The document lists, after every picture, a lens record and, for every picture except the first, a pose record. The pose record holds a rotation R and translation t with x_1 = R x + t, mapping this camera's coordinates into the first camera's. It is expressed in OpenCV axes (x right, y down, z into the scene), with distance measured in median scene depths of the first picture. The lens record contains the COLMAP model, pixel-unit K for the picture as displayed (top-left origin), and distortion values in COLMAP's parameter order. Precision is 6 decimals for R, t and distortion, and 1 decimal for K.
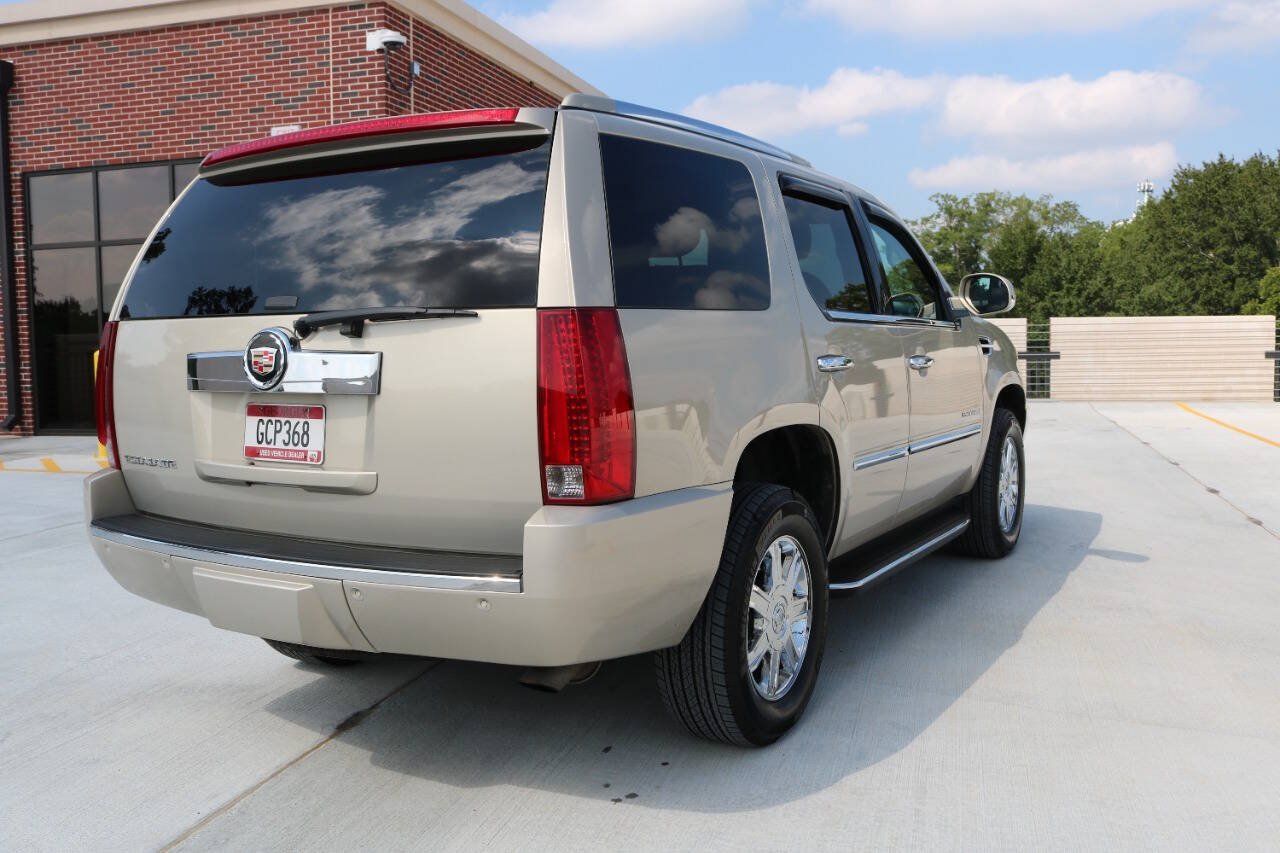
lens RADIAL K [[1174.9, 0, 640.0], [0, 1174.9, 426.5], [0, 0, 1]] dist [-0.154845, 0.143831]
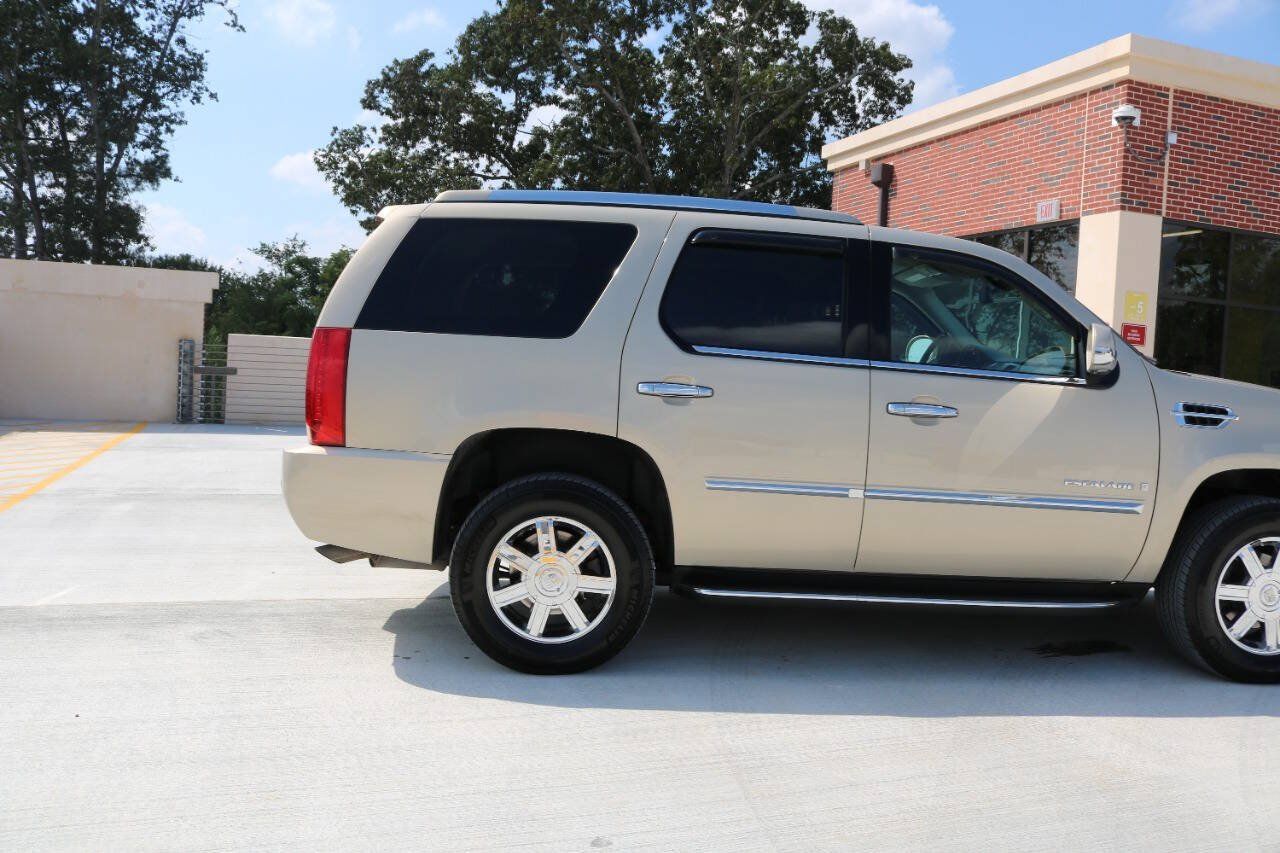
lens RADIAL K [[1047.6, 0, 635.4], [0, 1047.6, 426.7], [0, 0, 1]] dist [-0.162738, 0.130820]
pose [[0.547060, 0.093979, -0.831801, 0.334045], [-0.131096, 0.991035, 0.025750, -0.013175], [0.826764, 0.094959, 0.554476, 0.130640]]
